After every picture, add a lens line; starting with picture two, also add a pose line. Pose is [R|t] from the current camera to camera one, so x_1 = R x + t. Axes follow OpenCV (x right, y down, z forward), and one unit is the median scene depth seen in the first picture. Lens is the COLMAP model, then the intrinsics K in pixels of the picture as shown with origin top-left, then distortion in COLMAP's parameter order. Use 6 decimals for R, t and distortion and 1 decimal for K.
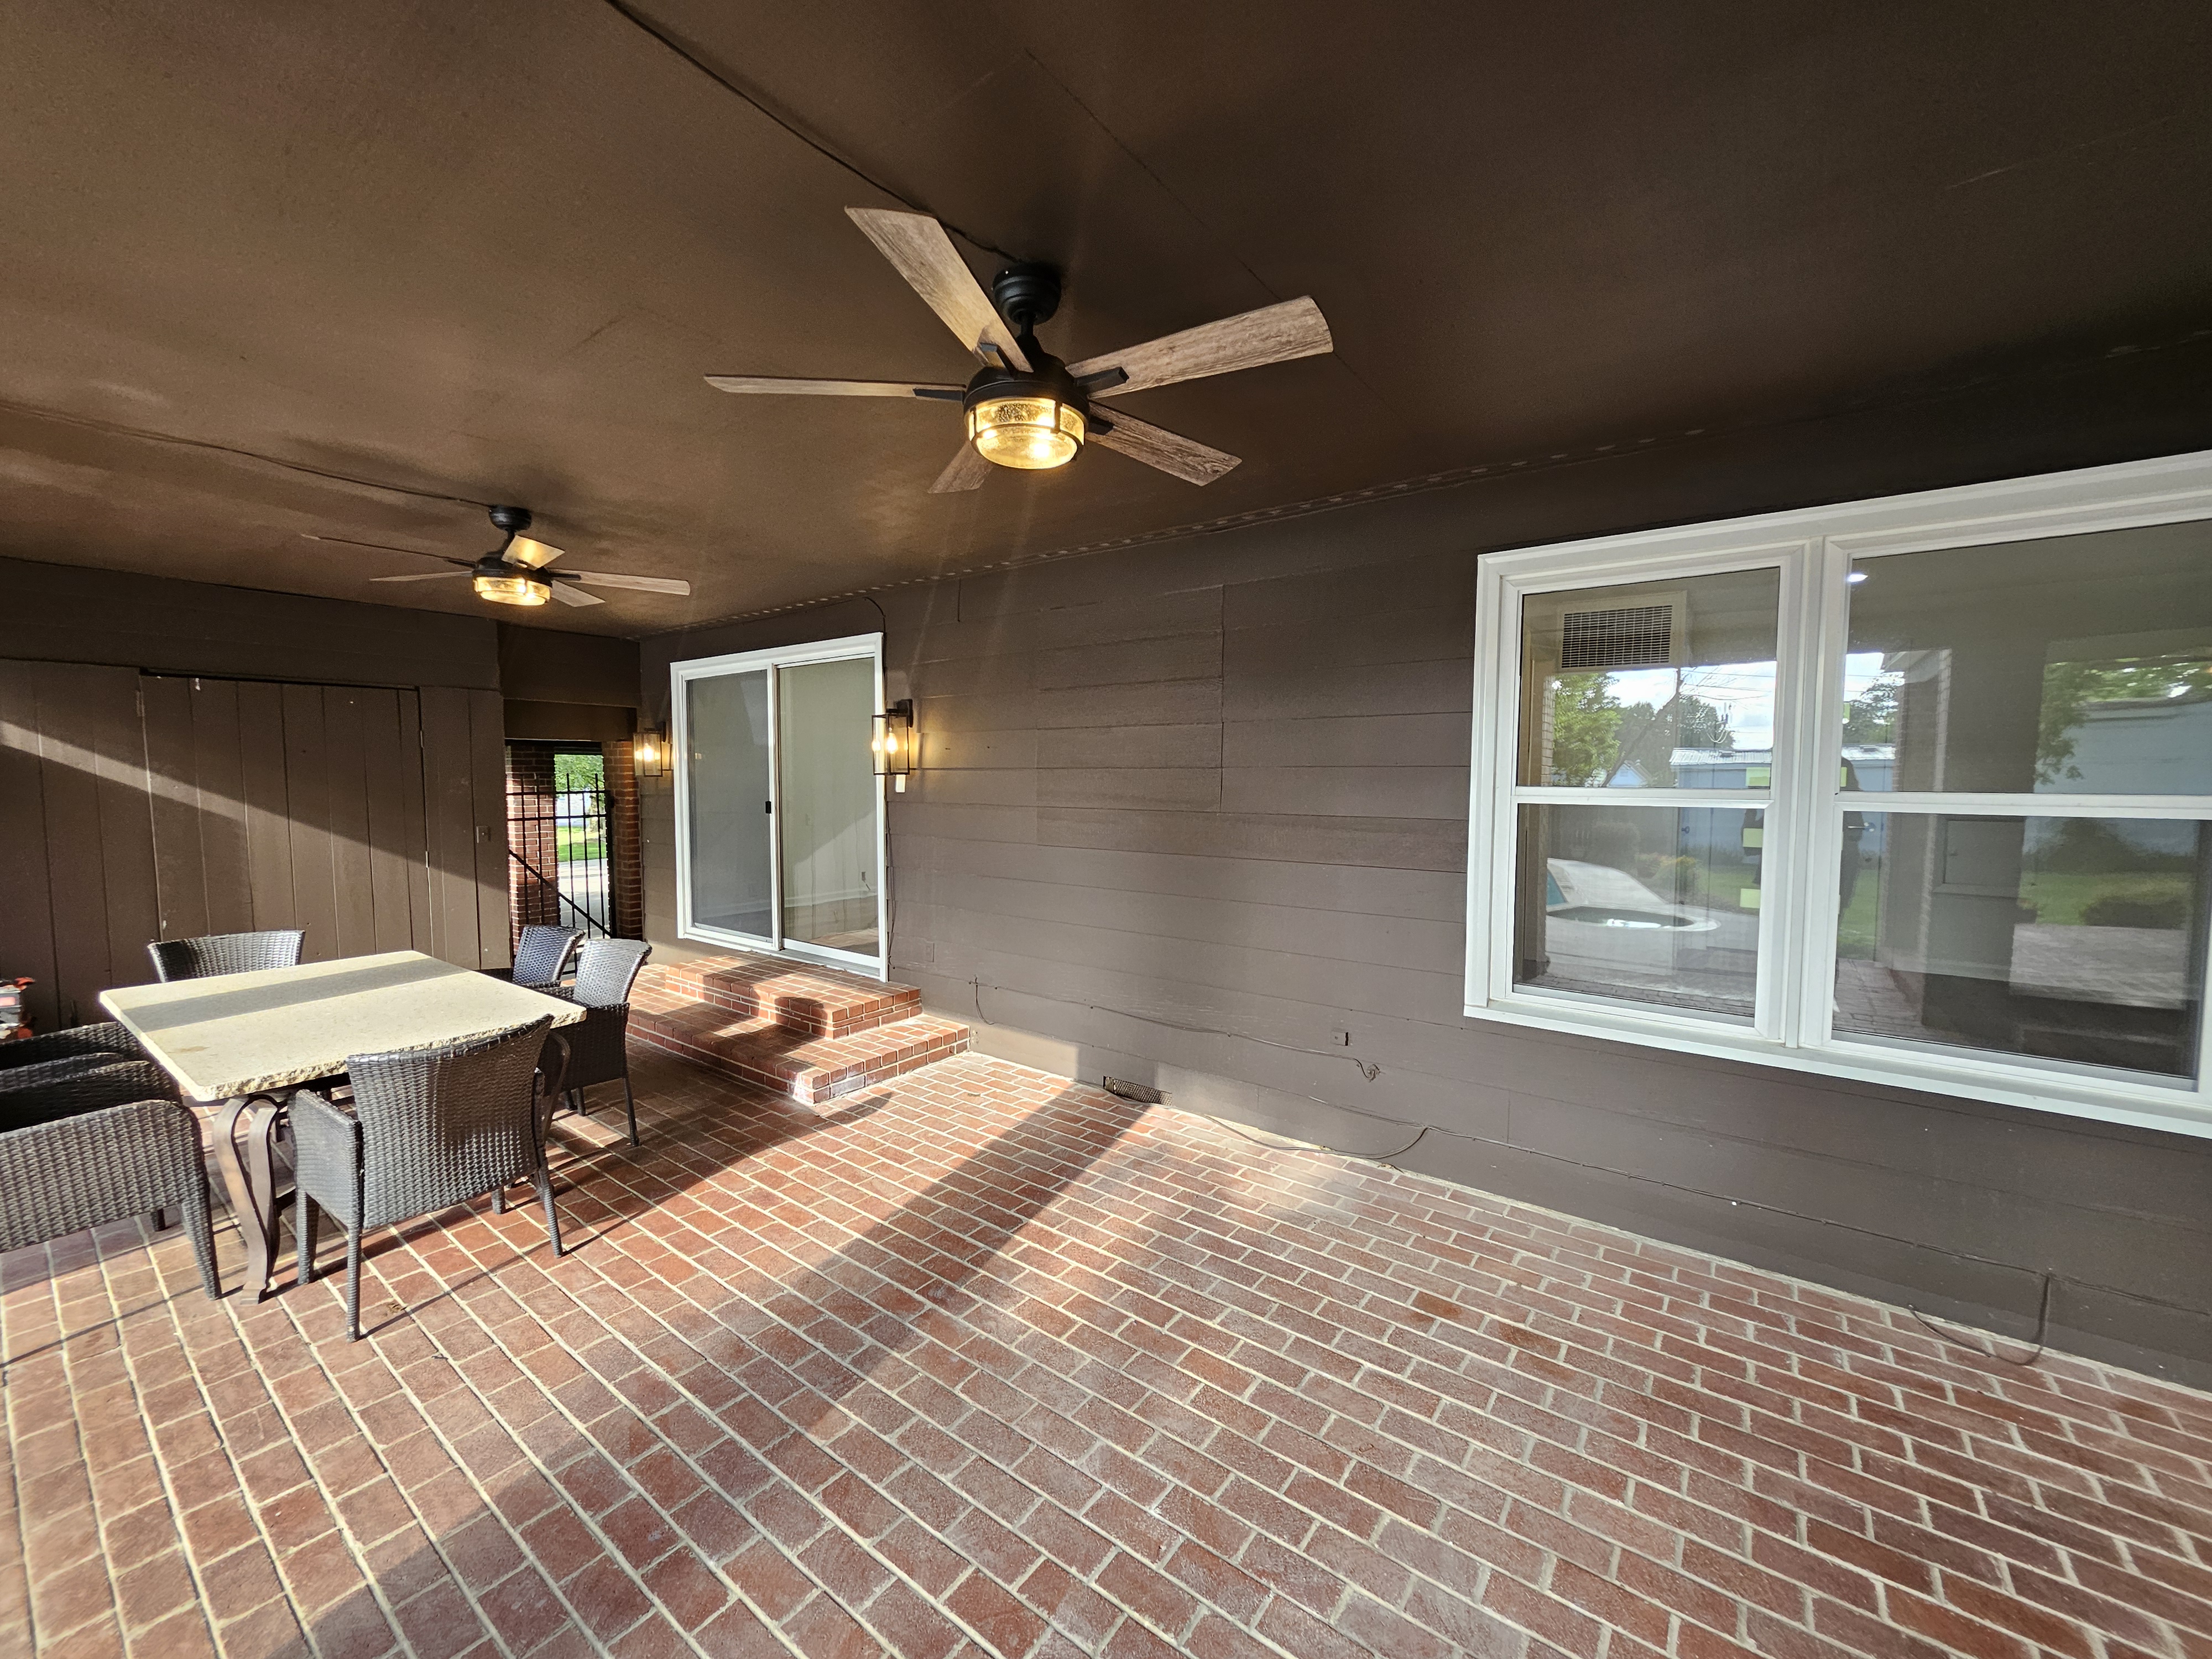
lens RADIAL K [[862.7, 0, 1104.6], [0, 862.7, 822.4], [0, 0, 1]] dist [0.002445, -0.003104]
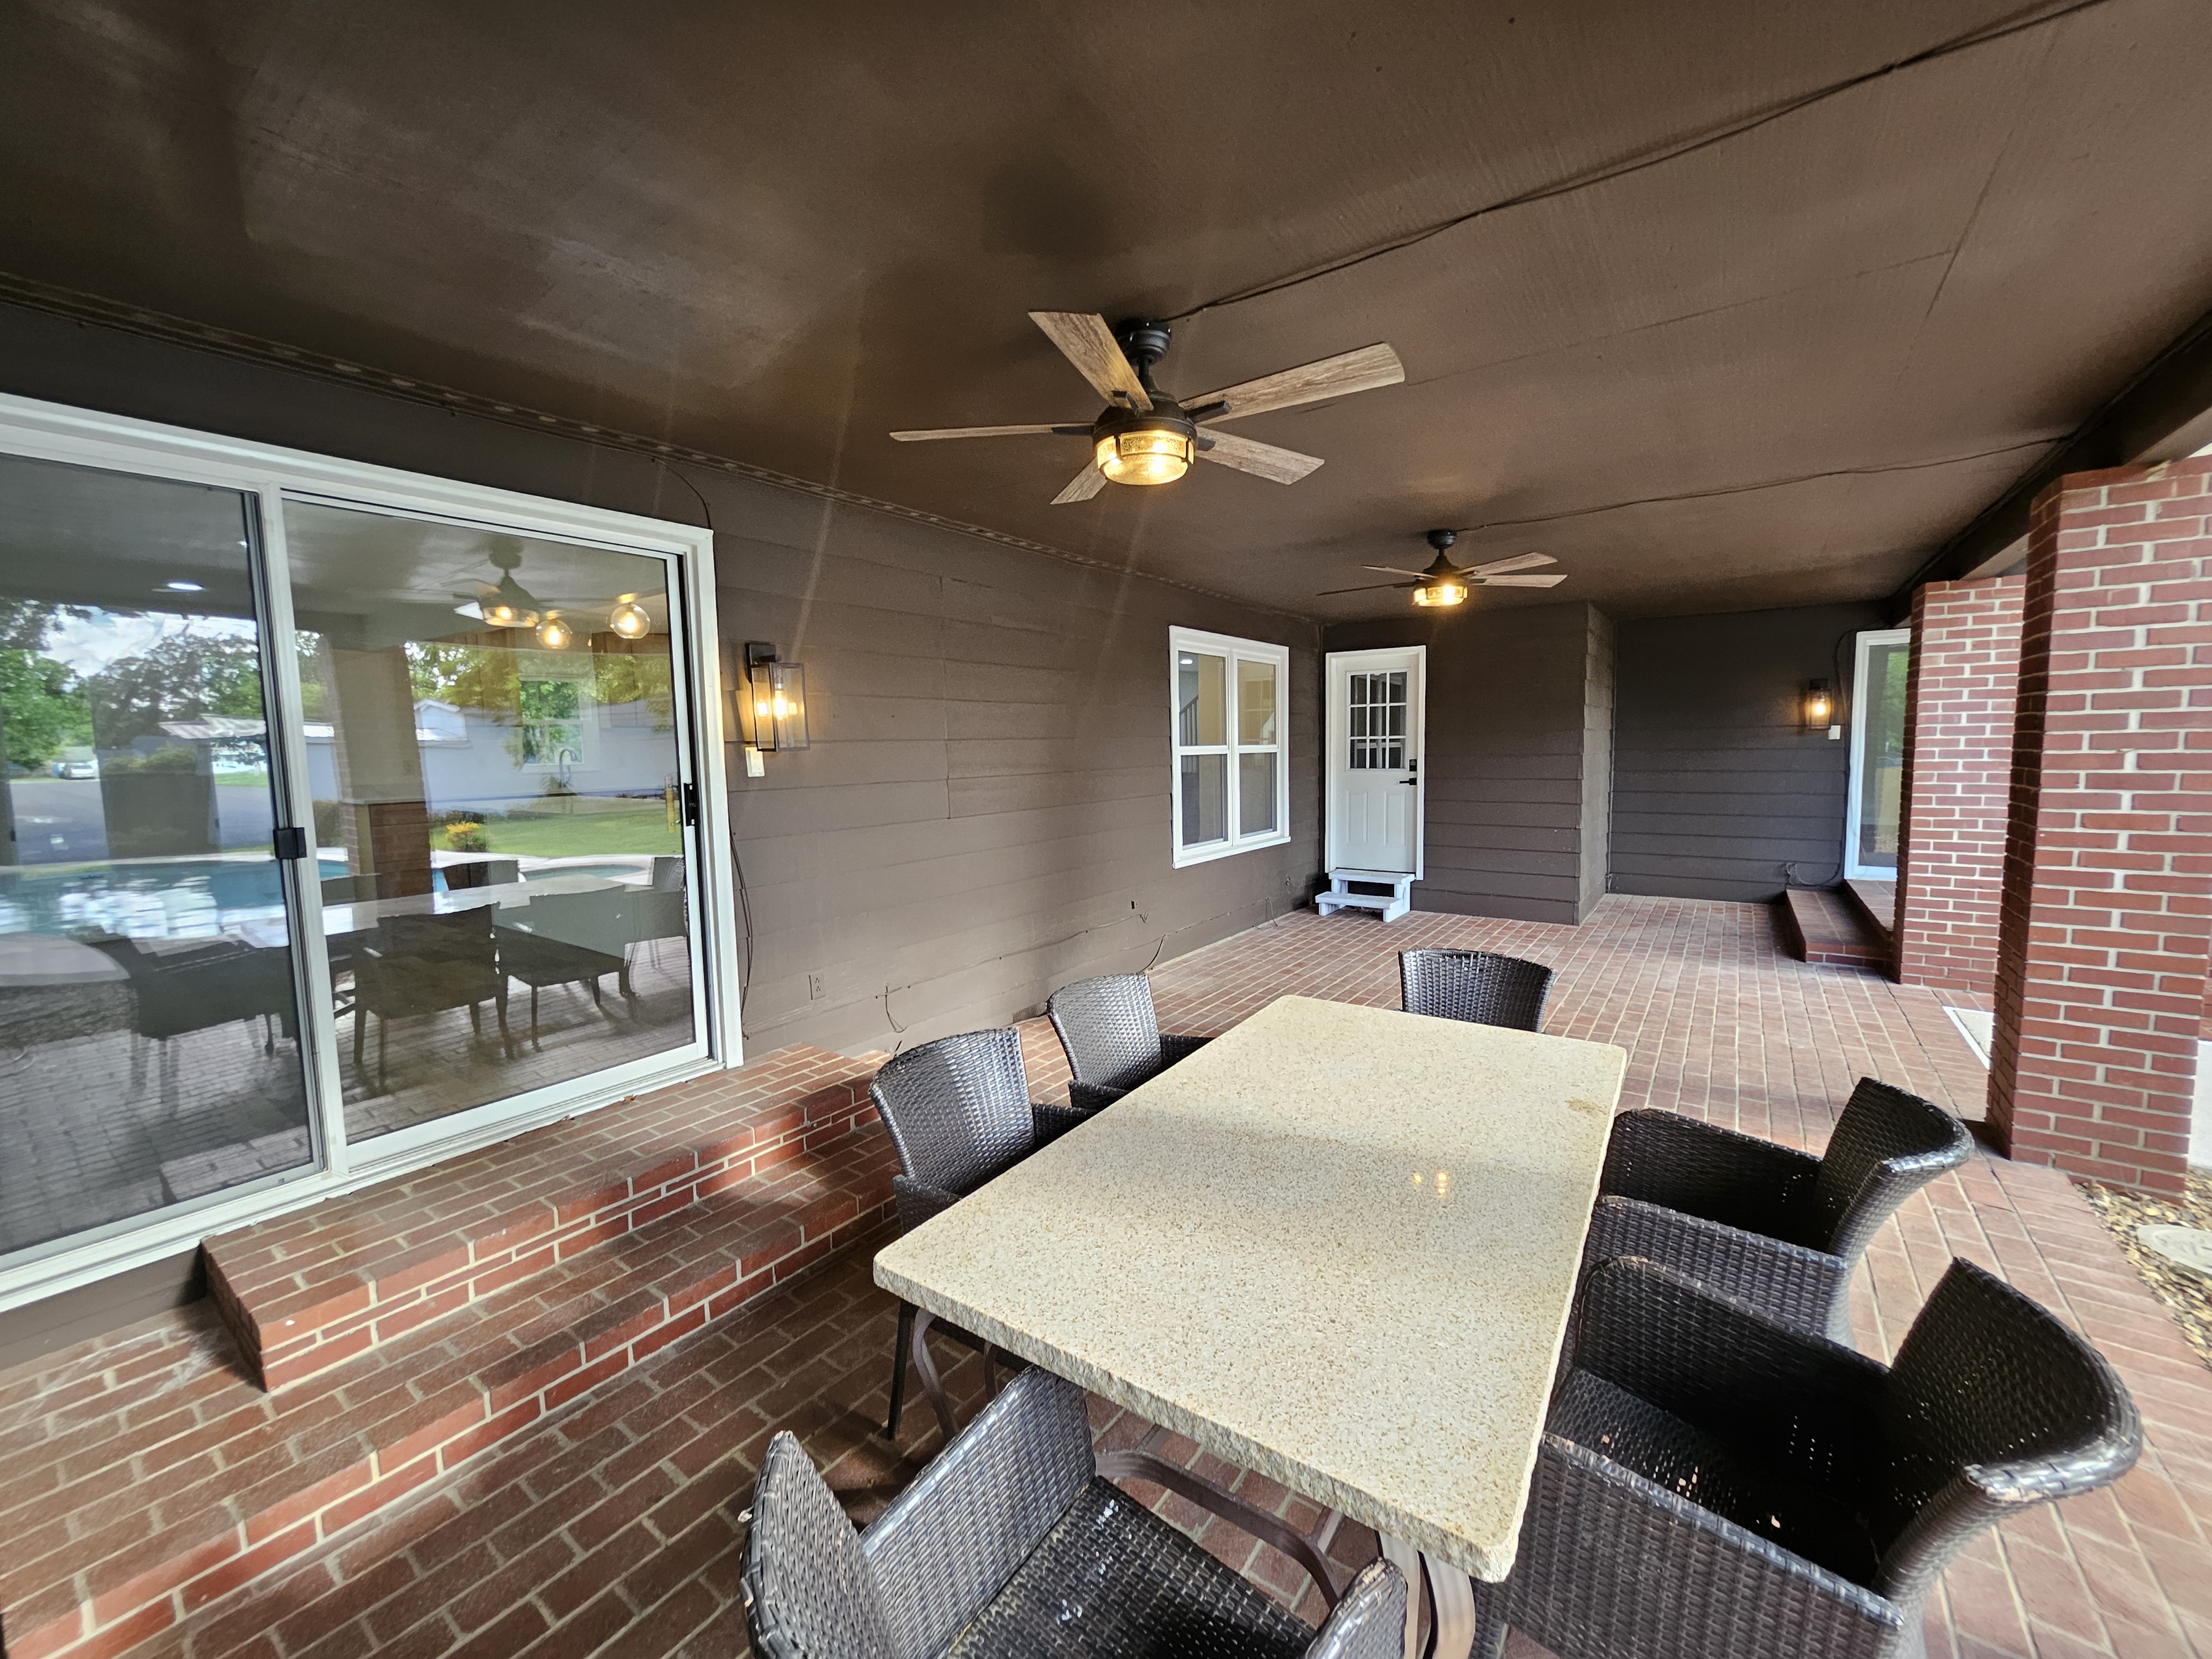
lens RADIAL K [[862.7, 0, 1104.6], [0, 862.7, 822.4], [0, 0, 1]] dist [0.002445, -0.003104]
pose [[-0.002749, -0.090445, 0.995898, -1.359912], [0.078308, 0.992824, 0.090382, -0.056199], [-0.996925, 0.078235, 0.004353, 1.058841]]
